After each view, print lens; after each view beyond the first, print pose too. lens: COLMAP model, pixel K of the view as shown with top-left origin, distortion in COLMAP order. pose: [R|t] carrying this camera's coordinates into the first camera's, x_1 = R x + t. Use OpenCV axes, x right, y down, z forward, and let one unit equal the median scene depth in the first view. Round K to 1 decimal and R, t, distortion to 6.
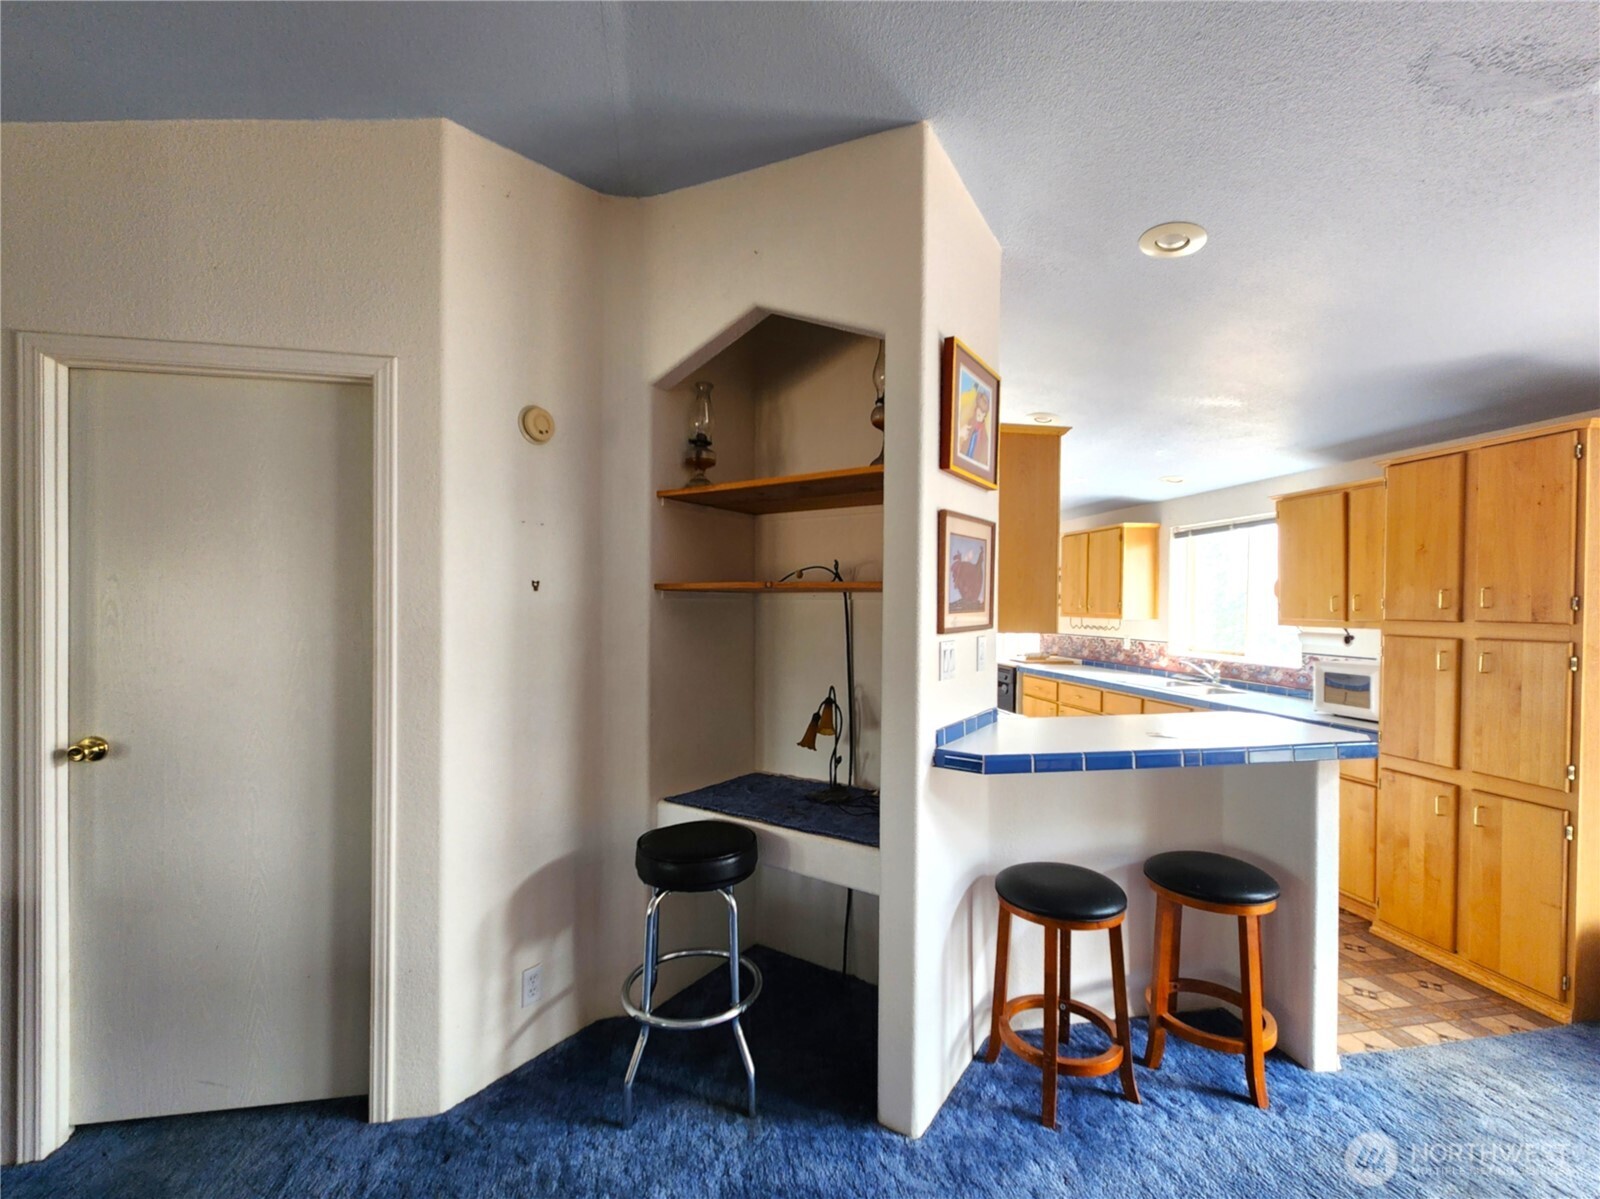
lens RADIAL K [[688.1, 0, 800.0], [0, 688.1, 599.5], [0, 0, 1]] dist [-0.000730, -0.000279]
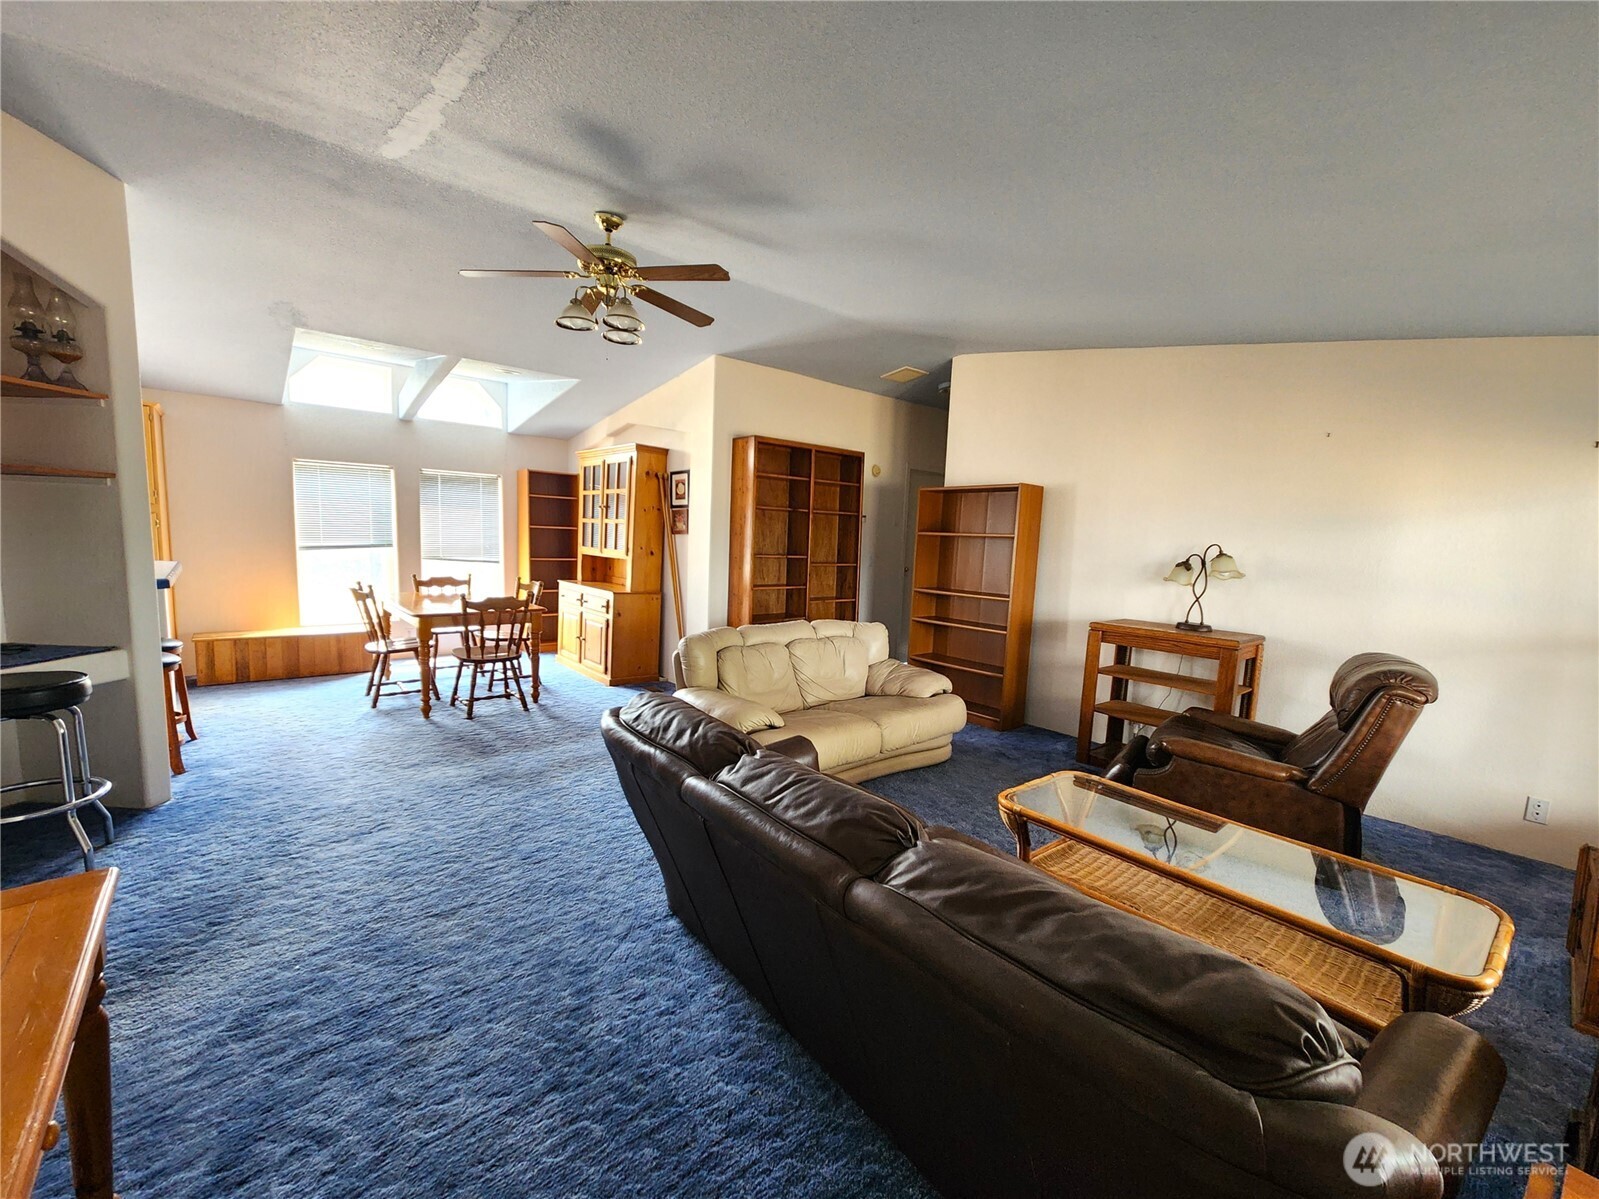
lens RADIAL K [[639.8, 0, 790.4], [0, 639.8, 607.3], [0, 0, 1]] dist [-0.000983, -0.000131]
pose [[-0.512799, -0.128699, 0.848807, -1.513847], [-0.053599, 0.991570, 0.117964, 0.016335], [-0.856834, 0.014997, -0.515374, 0.365141]]
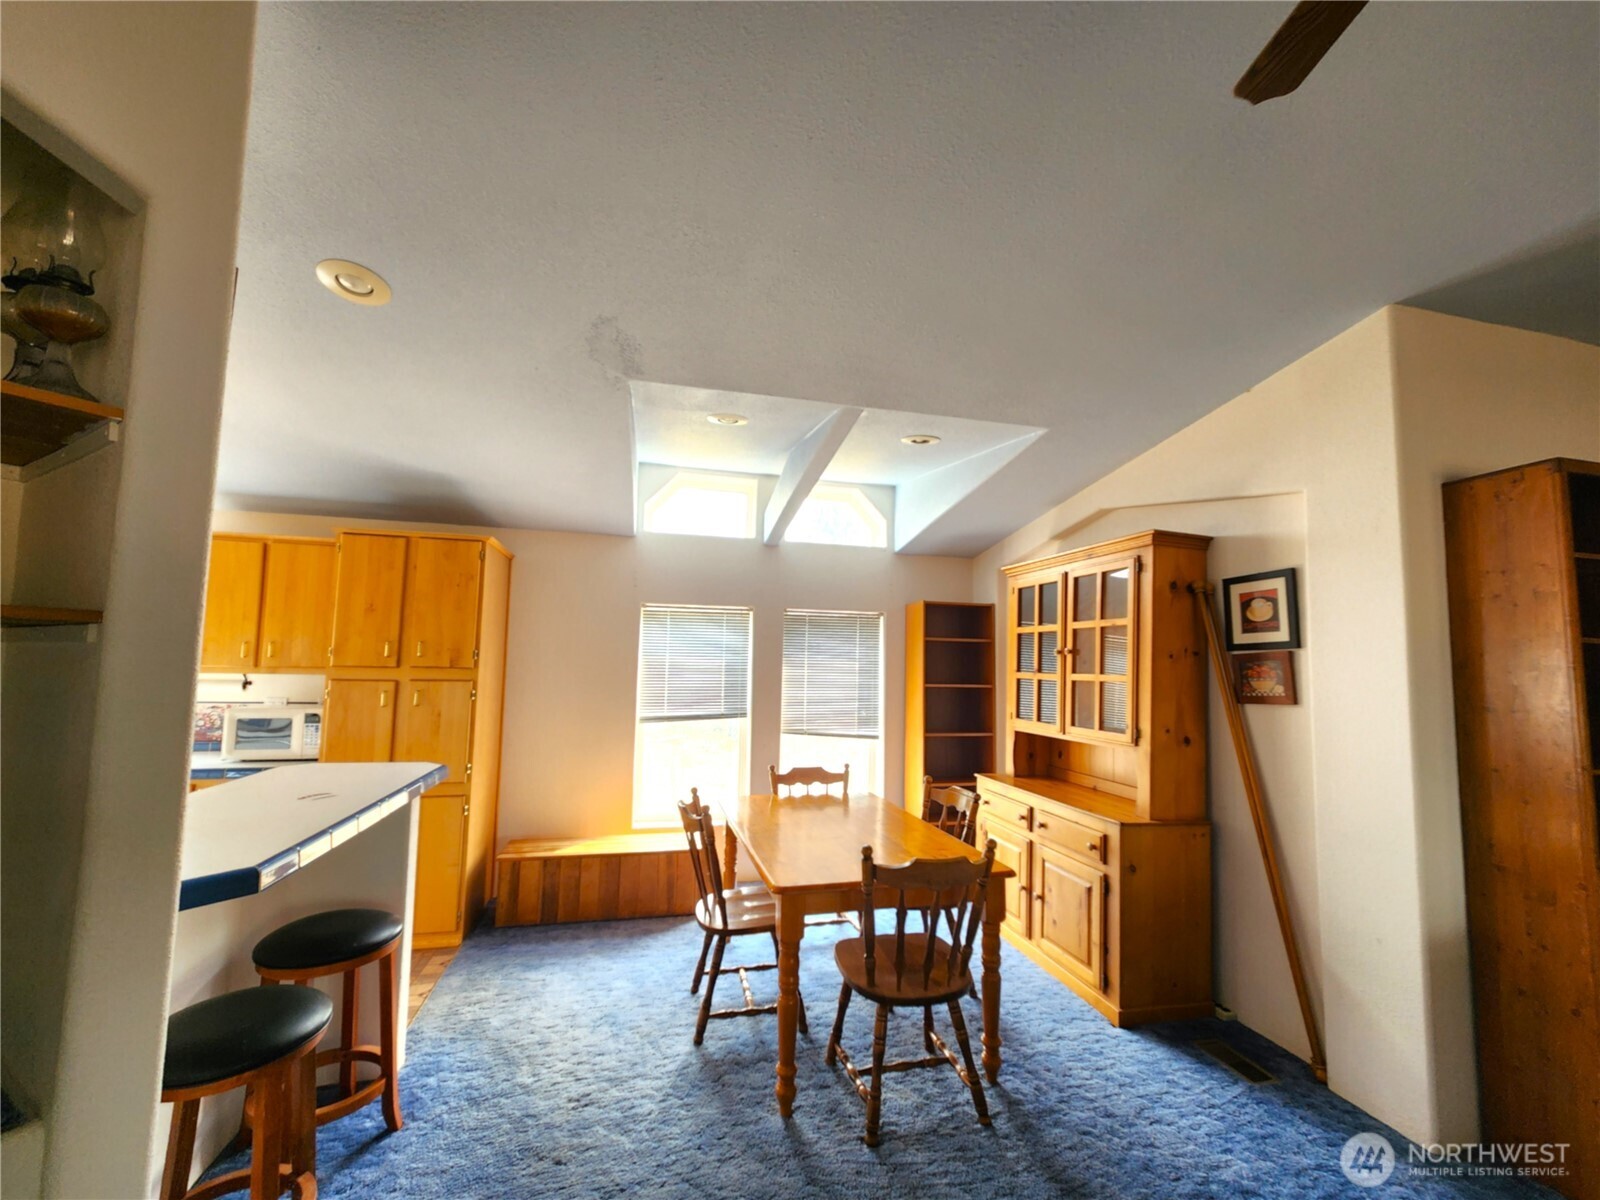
lens RADIAL K [[655.1, 0, 802.4], [0, 655.1, 605.6], [0, 0, 1]] dist [-0.000030, 0.000097]
pose [[-0.067724, 0.082432, 0.994293, -0.362879], [-0.029933, 0.995964, -0.084610, -0.001649], [-0.997255, -0.035492, -0.064983, 0.379496]]
